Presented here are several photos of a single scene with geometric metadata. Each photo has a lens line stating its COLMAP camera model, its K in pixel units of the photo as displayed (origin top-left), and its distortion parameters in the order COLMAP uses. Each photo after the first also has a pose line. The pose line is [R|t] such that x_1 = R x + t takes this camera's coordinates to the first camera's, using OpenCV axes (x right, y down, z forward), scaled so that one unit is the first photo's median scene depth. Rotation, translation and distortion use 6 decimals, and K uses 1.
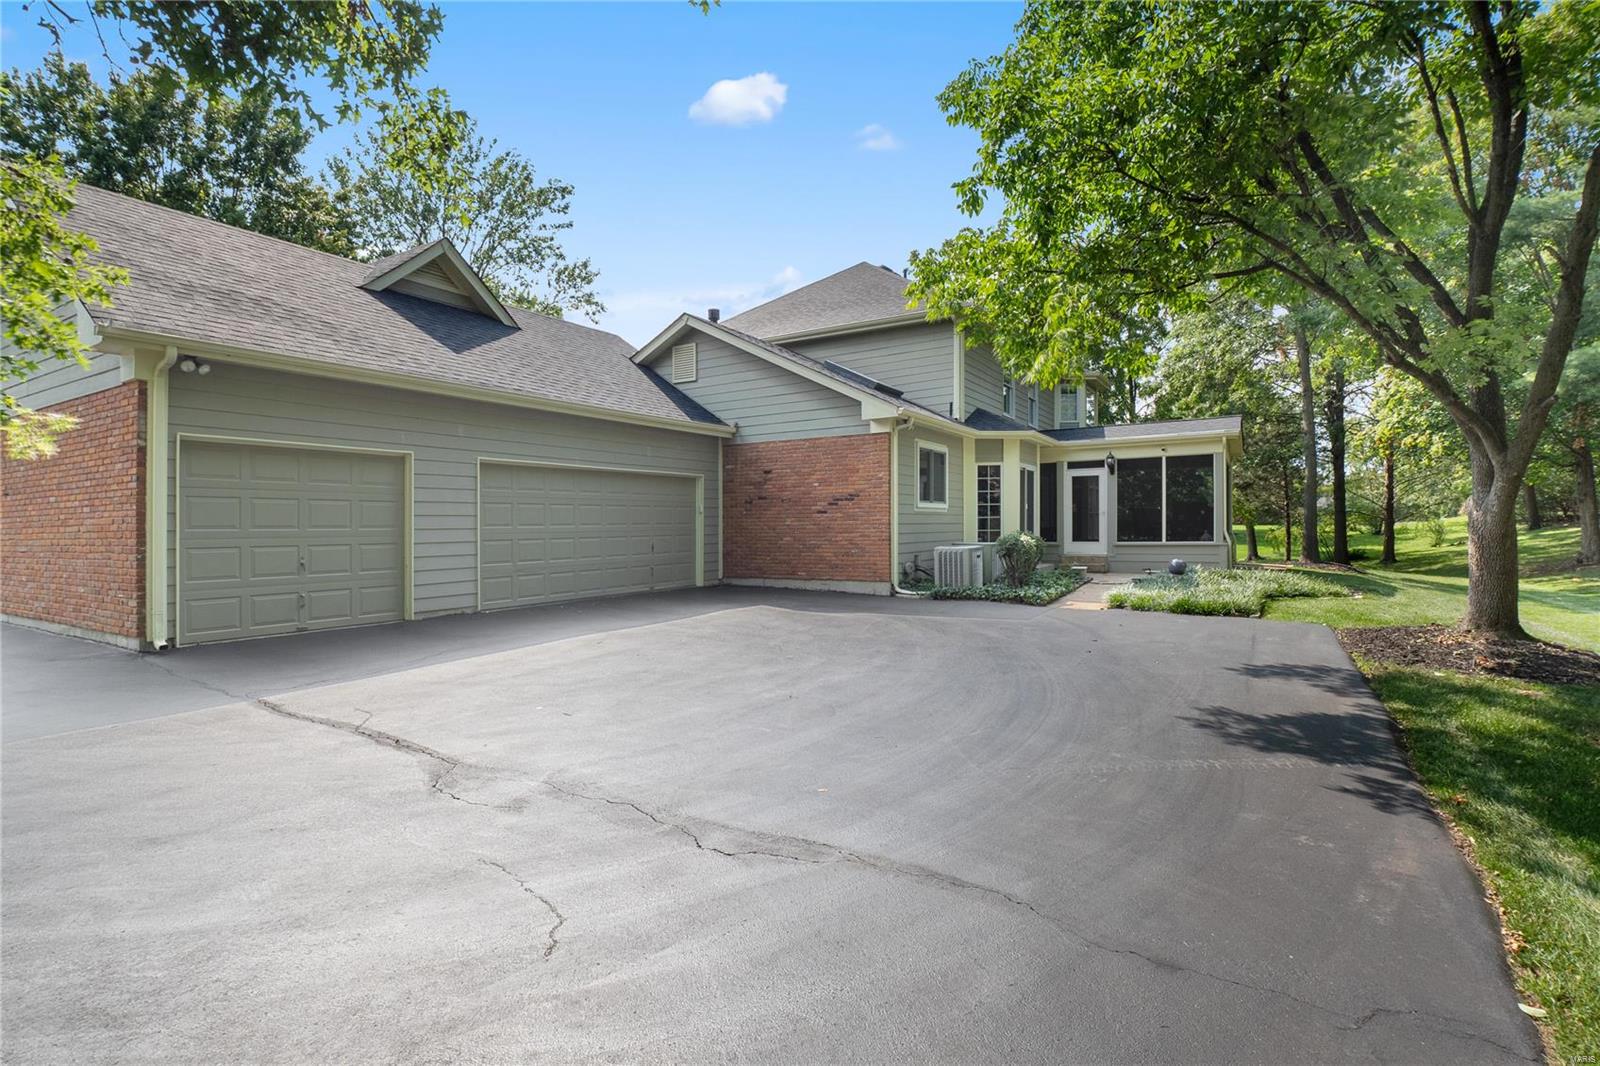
lens RADIAL K [[755.1, 0, 800.0], [0, 755.1, 533.0], [0, 0, 1]] dist [-0.014780, -0.000040]
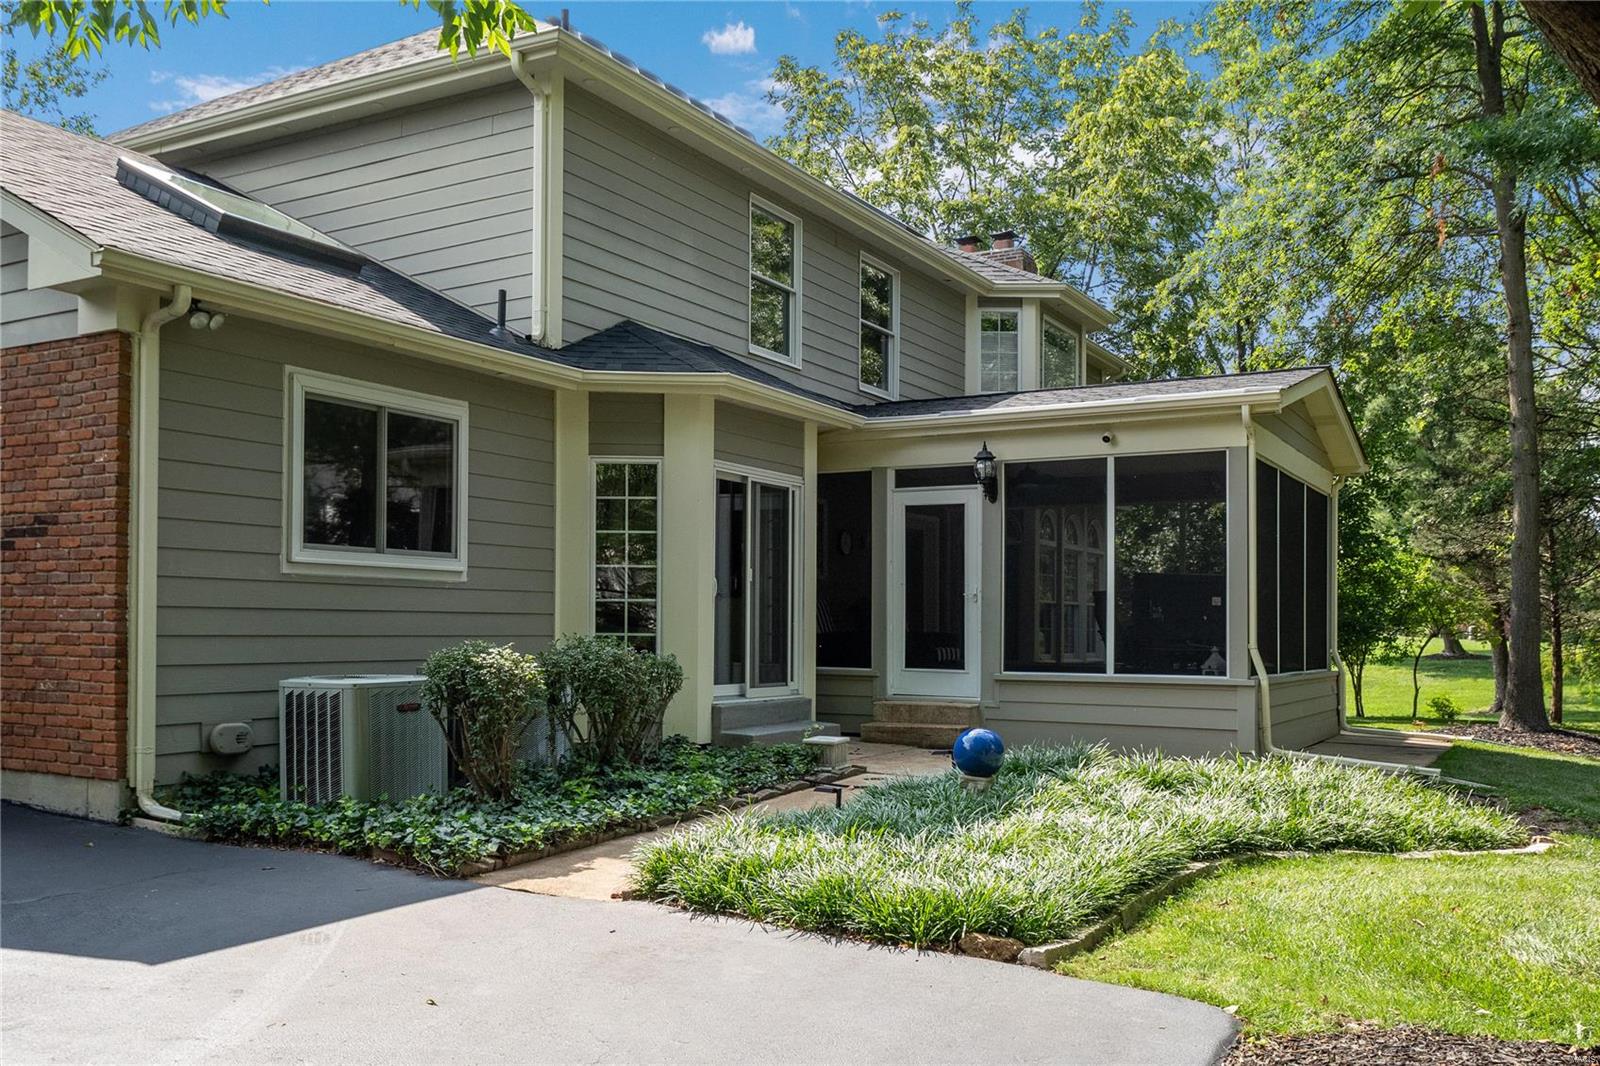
lens RADIAL K [[1337.0, 0, 801.3], [0, 1337.0, 614.7], [0, 0, 1]] dist [0.033955, 0.002102]
pose [[0.999529, 0.020764, 0.022586, 0.333059], [-0.020355, 0.999627, -0.018197, -0.002985], [-0.022955, 0.017729, 0.999579, 0.327948]]
